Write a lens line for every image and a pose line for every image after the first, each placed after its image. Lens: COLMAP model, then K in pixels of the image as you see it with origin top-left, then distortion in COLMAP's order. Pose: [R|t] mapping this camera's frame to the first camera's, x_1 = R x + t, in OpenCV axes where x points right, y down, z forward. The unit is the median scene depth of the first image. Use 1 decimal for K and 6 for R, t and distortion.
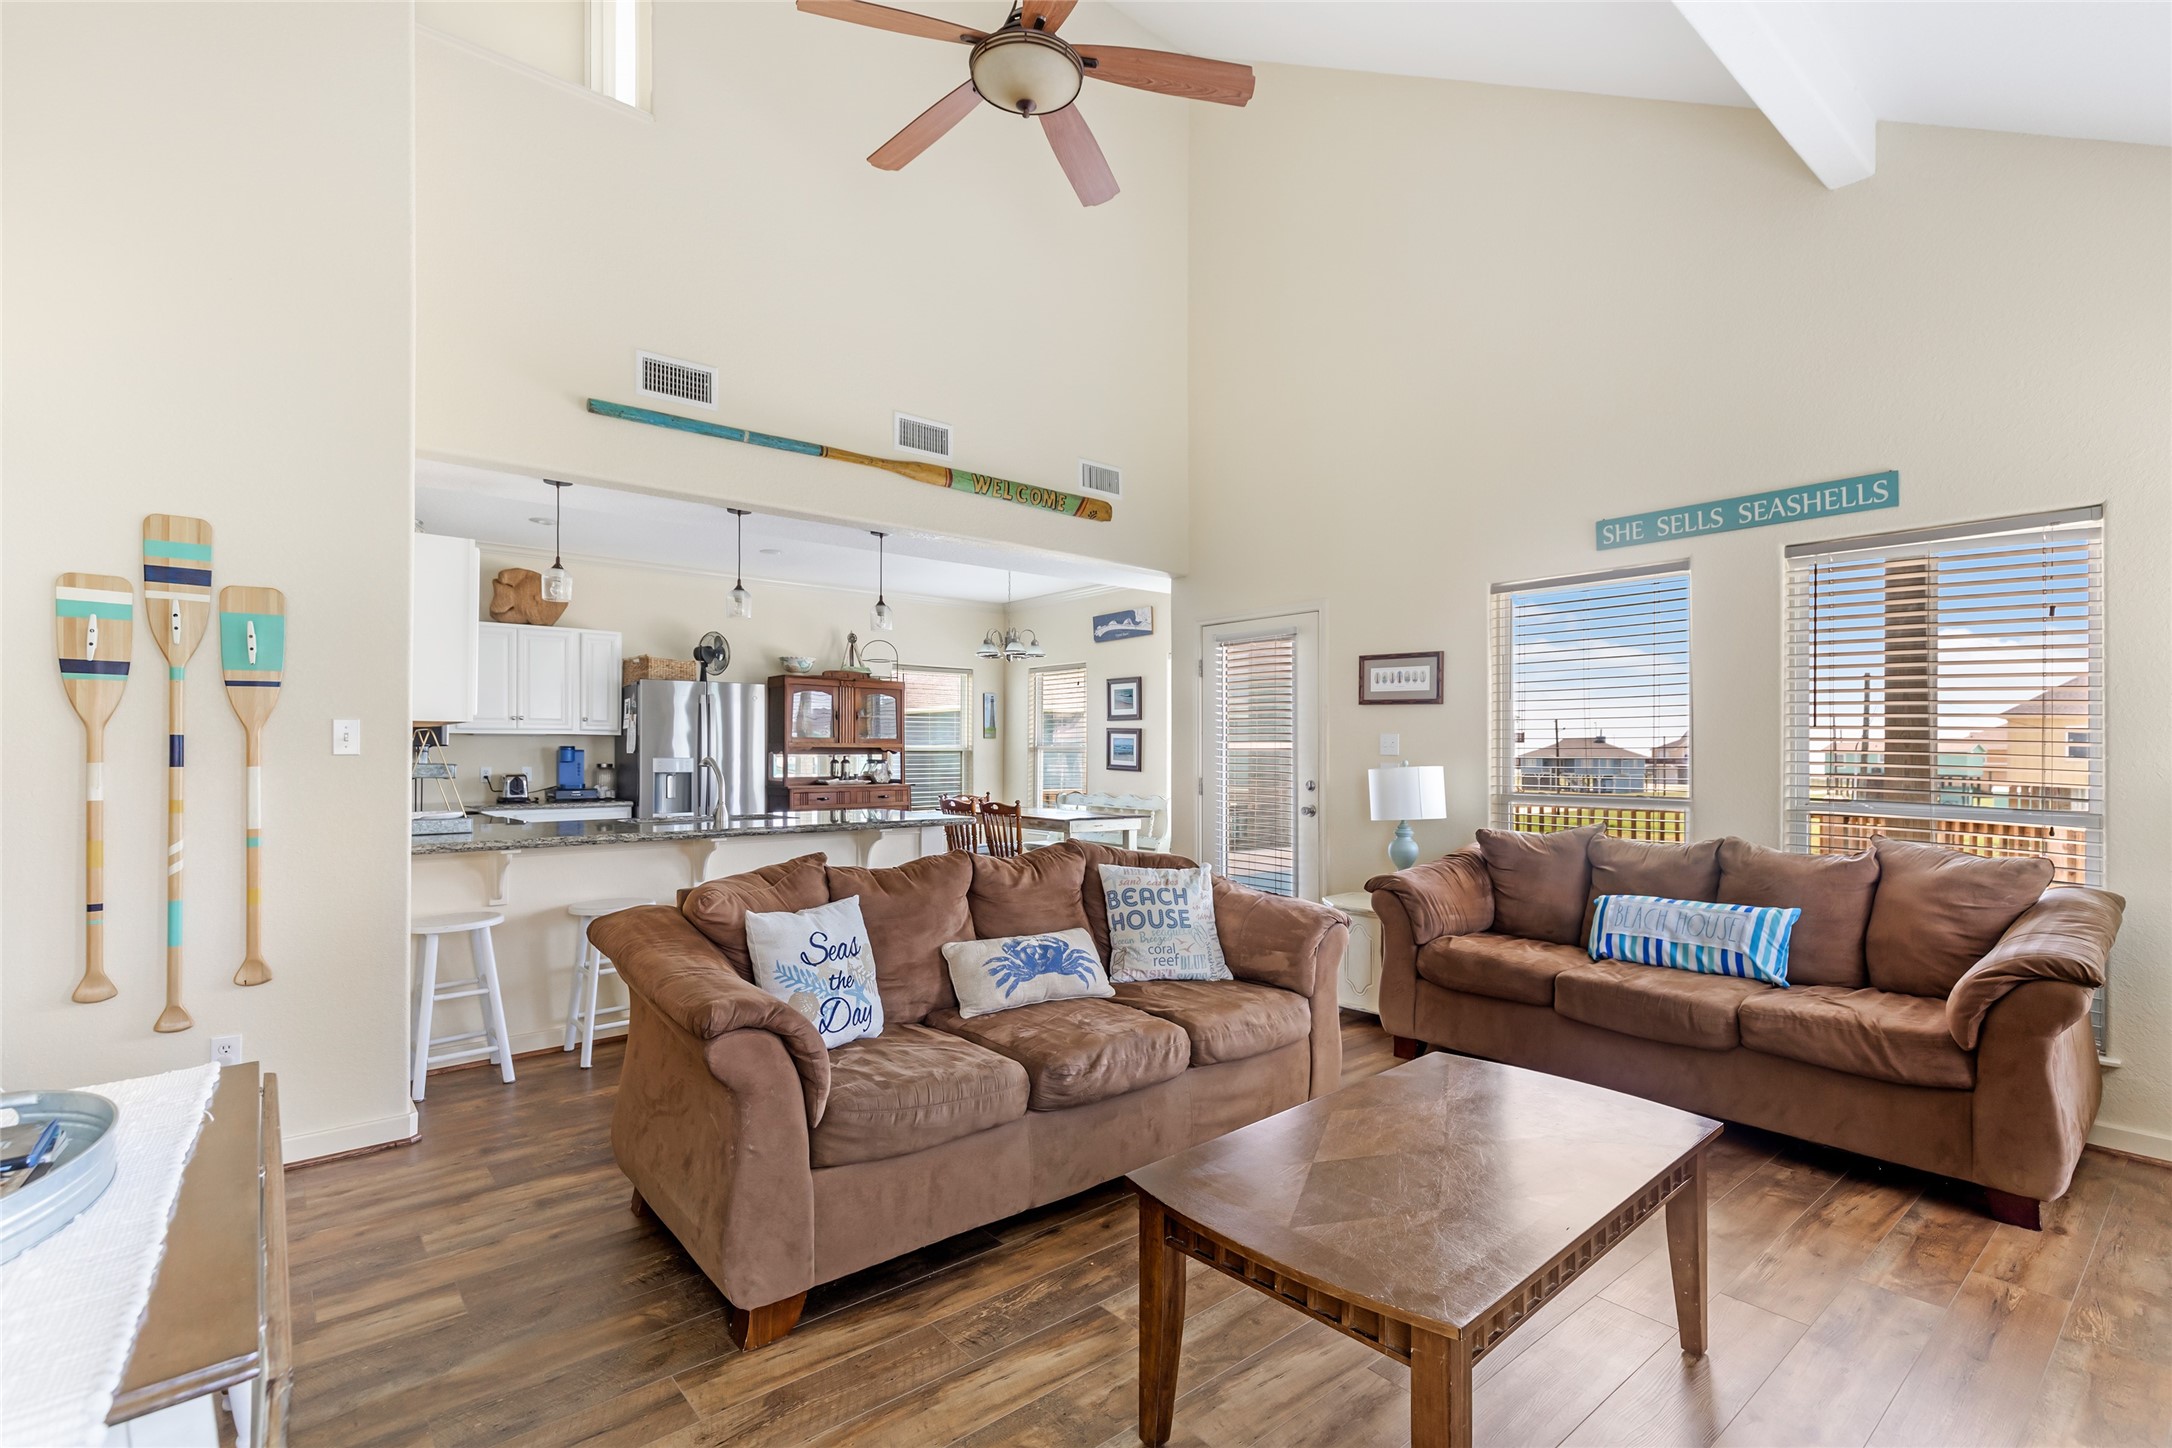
lens RADIAL K [[1000.1, 0, 1100.4], [0, 1000.1, 746.5], [0, 0, 1]] dist [0.005378, 0.000657]
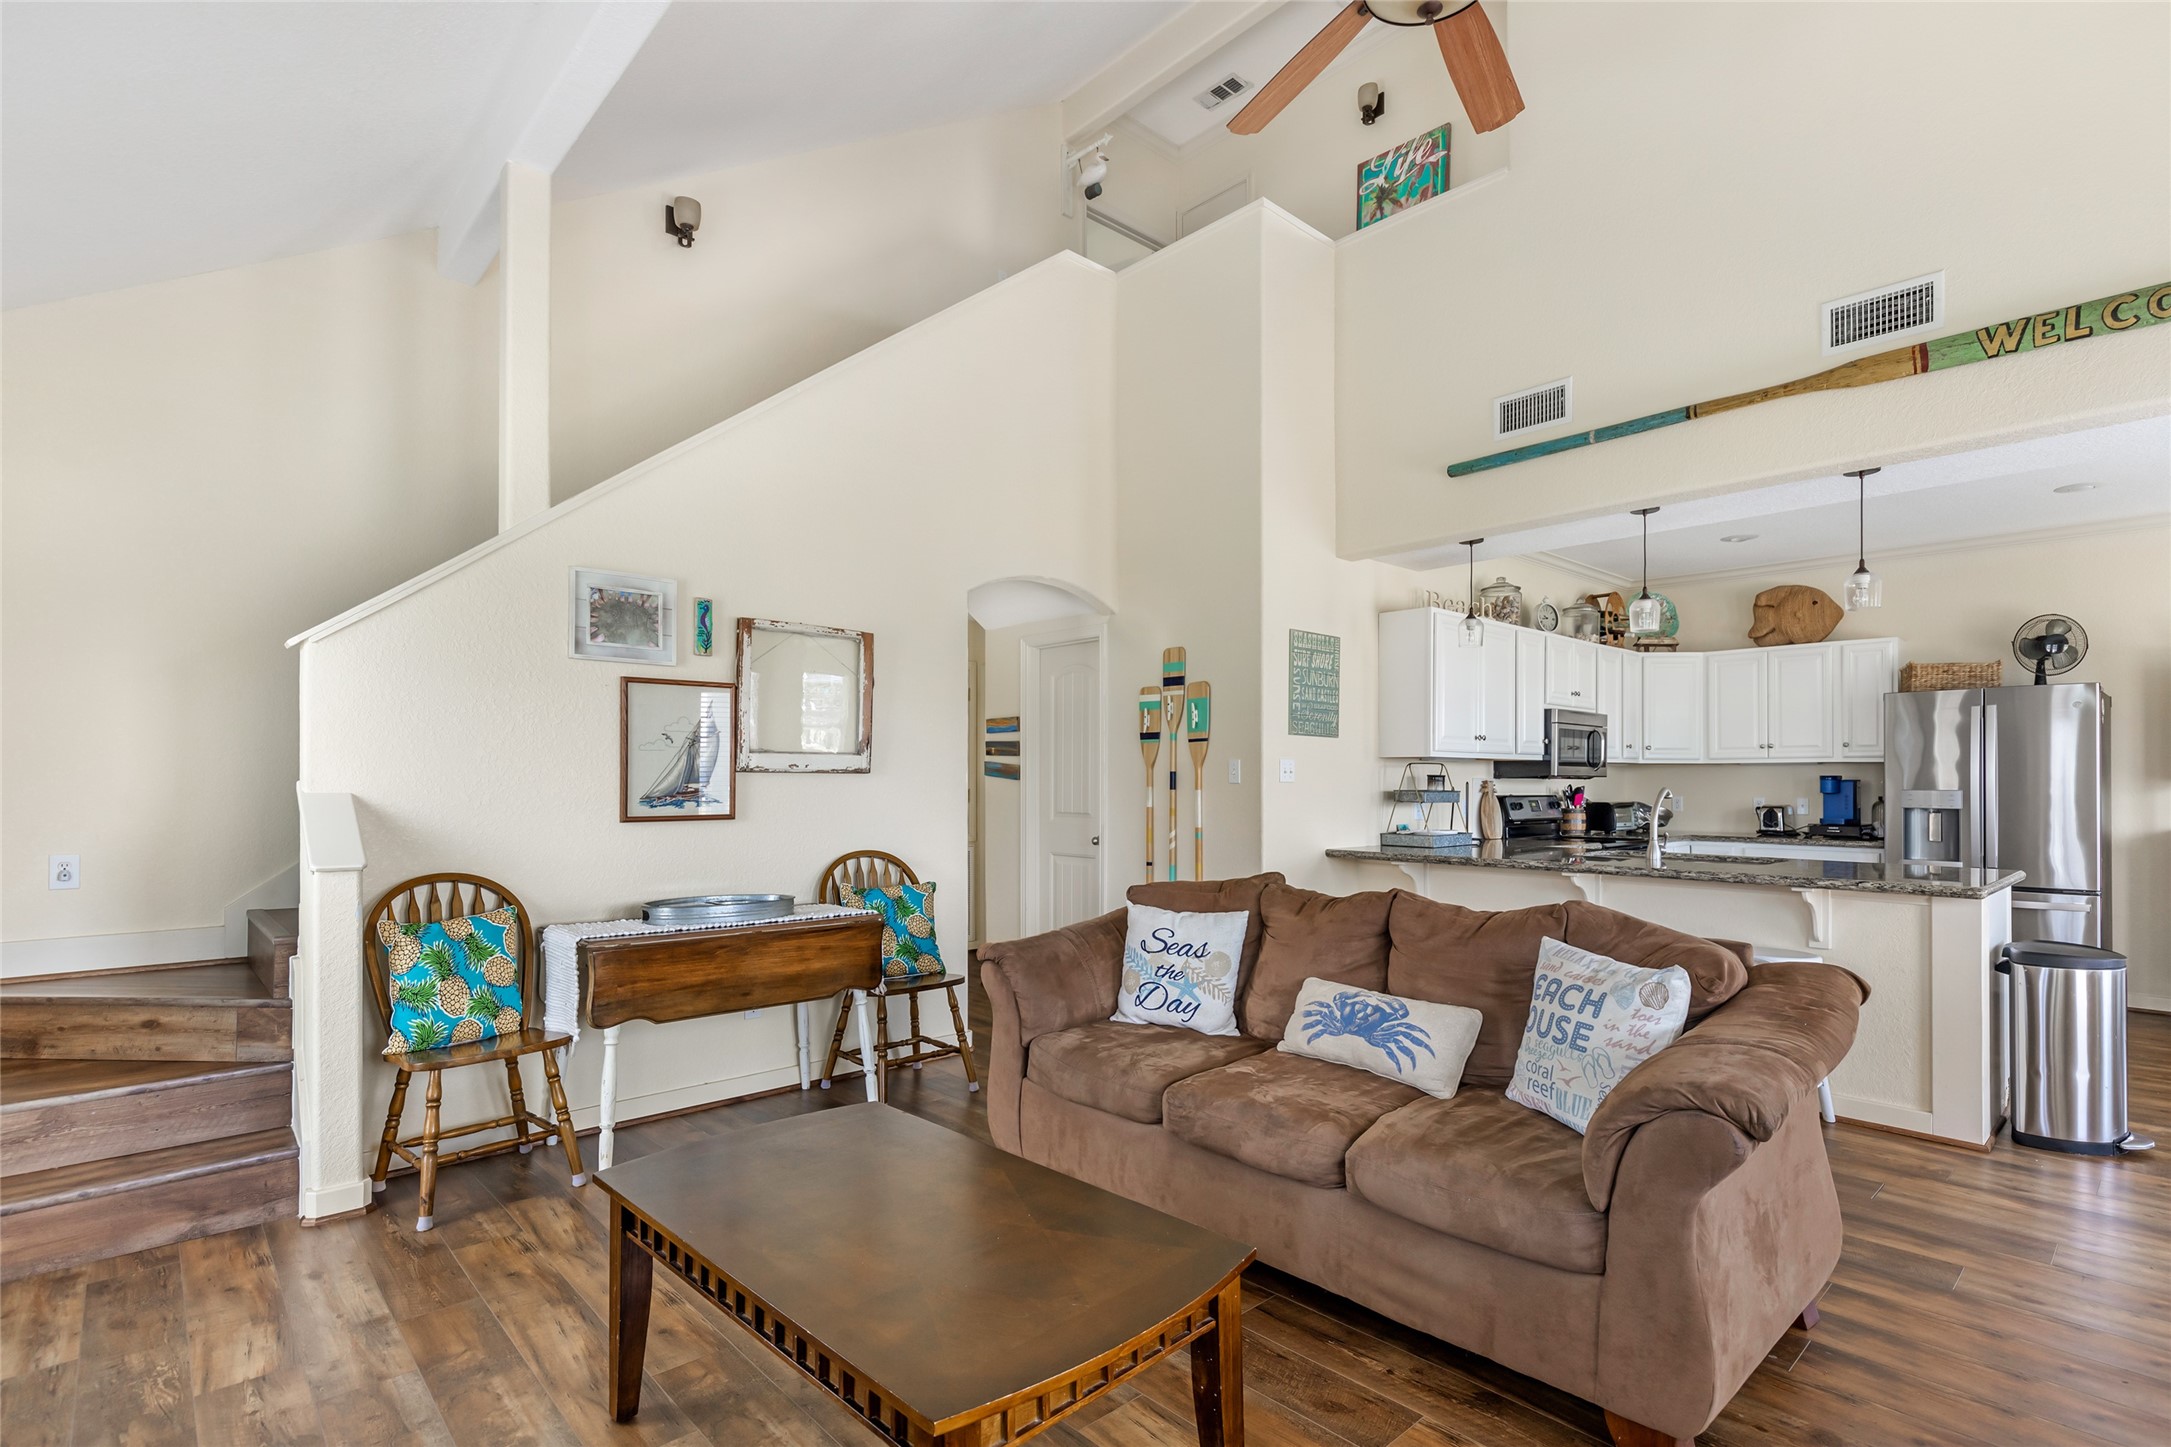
lens RADIAL K [[1036.1, 0, 1073.6], [0, 1036.1, 772.3], [0, 0, 1]] dist [-0.001931, -0.000247]
pose [[0.035625, -0.008930, -0.999325, 0.346908], [0.004437, 0.999952, -0.008778, 0.001740], [0.999355, -0.004121, 0.035663, 0.298208]]
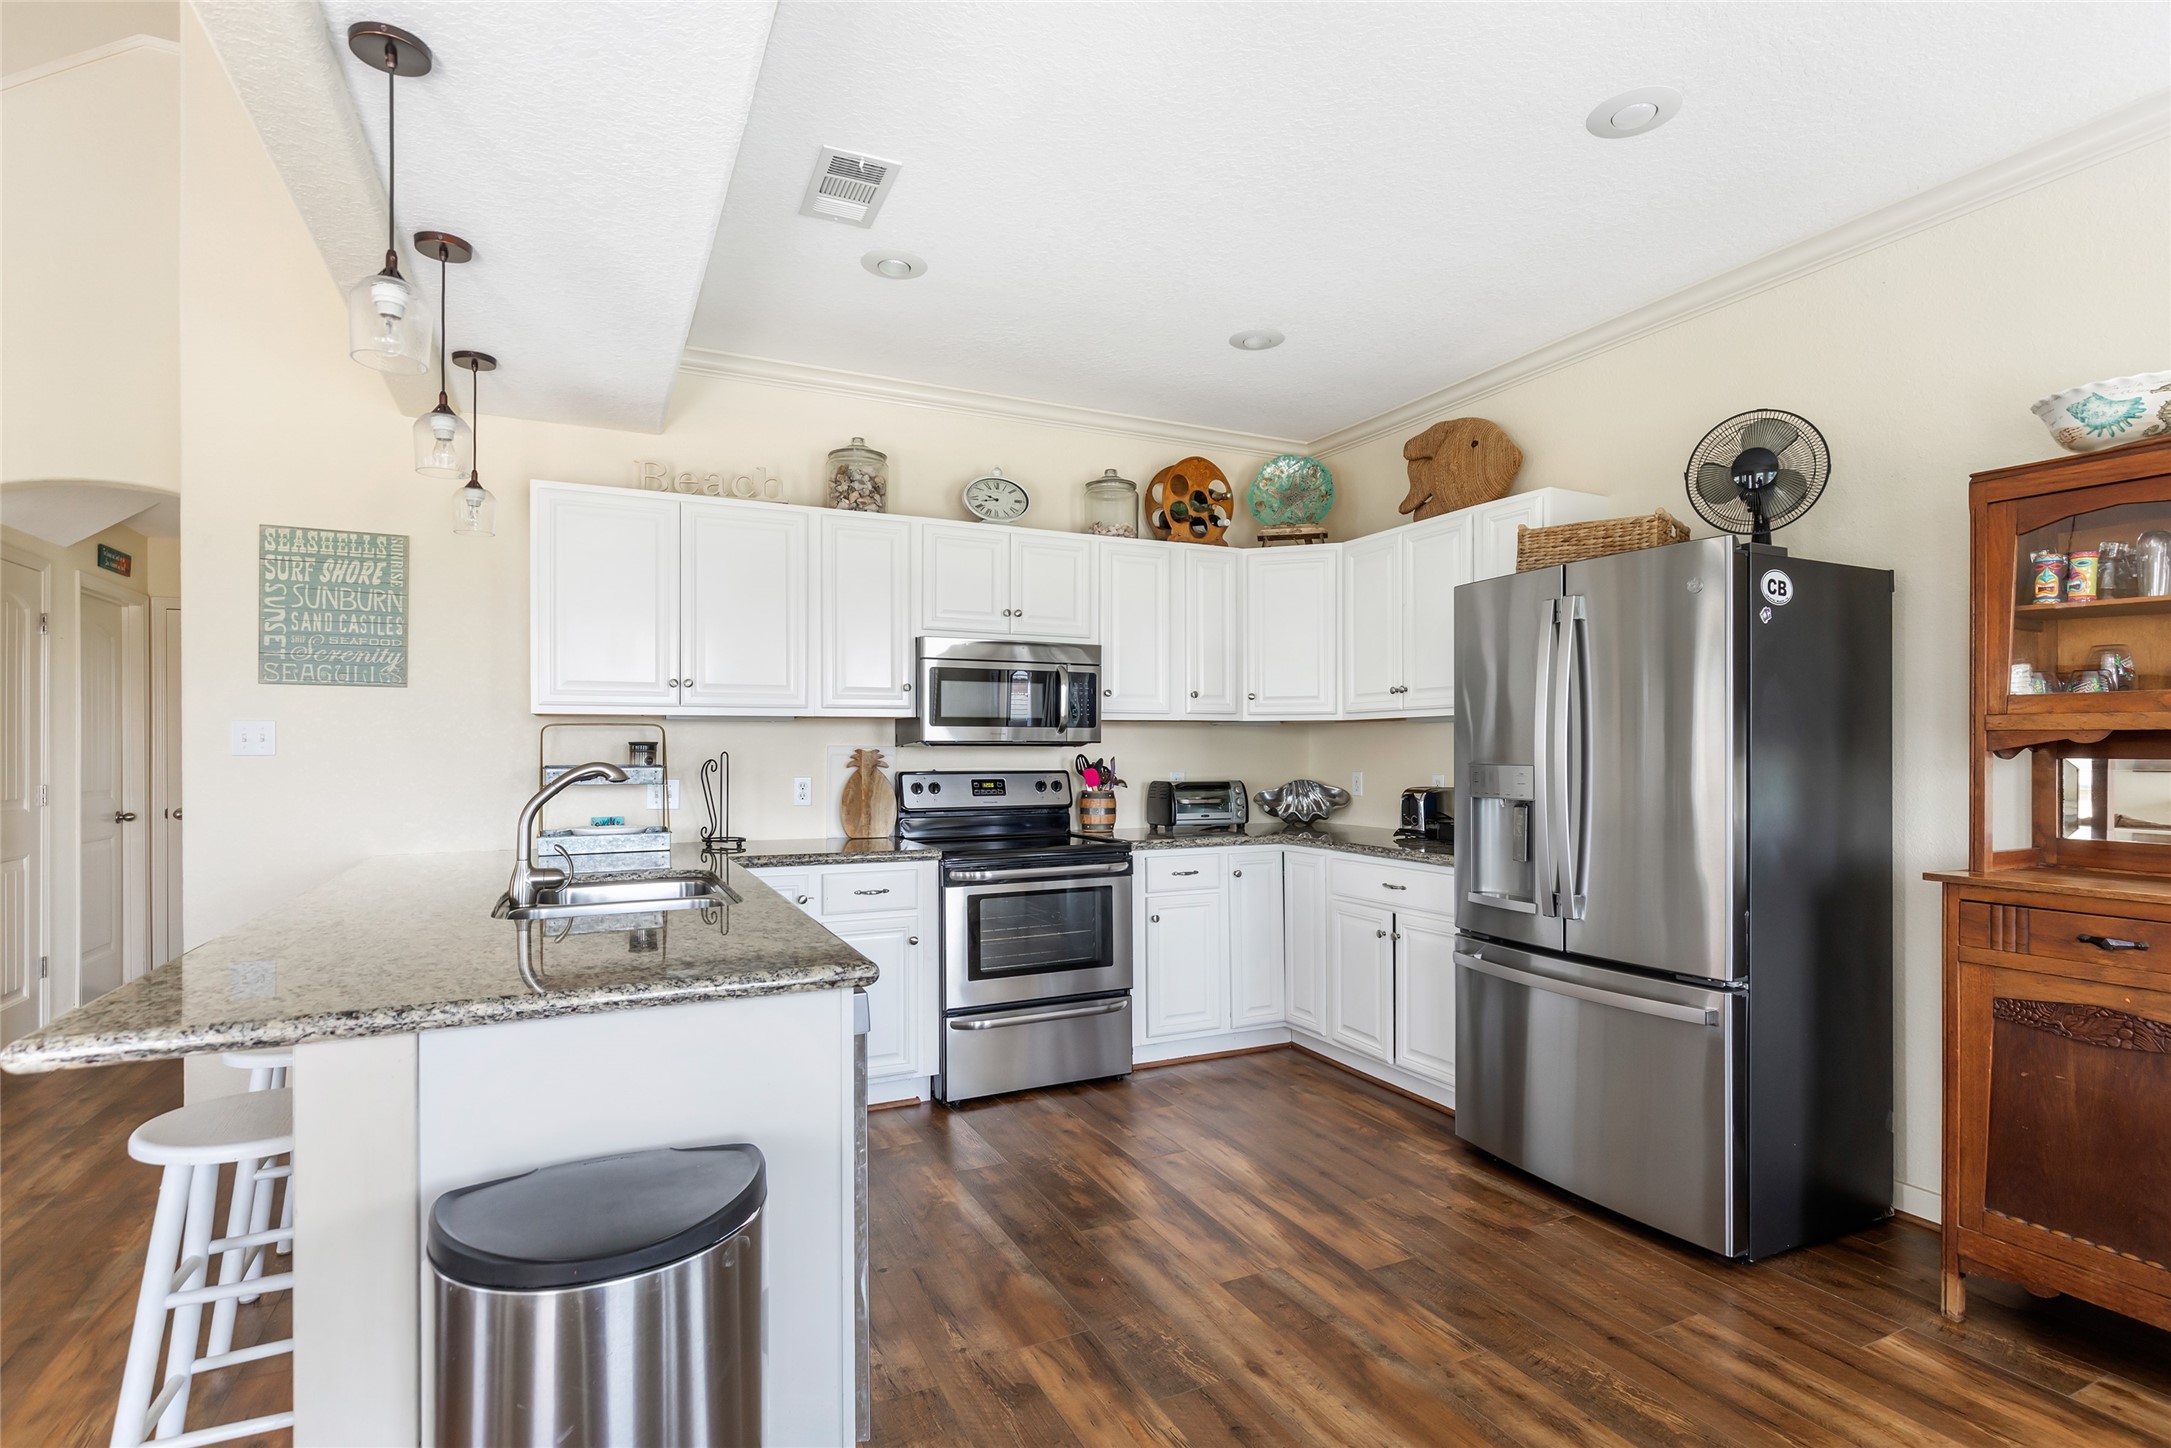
lens RADIAL K [[1043.3, 0, 1085.5], [0, 1043.3, 724.0], [0, 0, 1]] dist [0.001542, 0.000453]
pose [[-0.242263, -0.021959, -0.969962, 0.028699], [0.008749, 0.999654, -0.024816, 0.003851], [0.970171, -0.014498, -0.241987, 0.920138]]
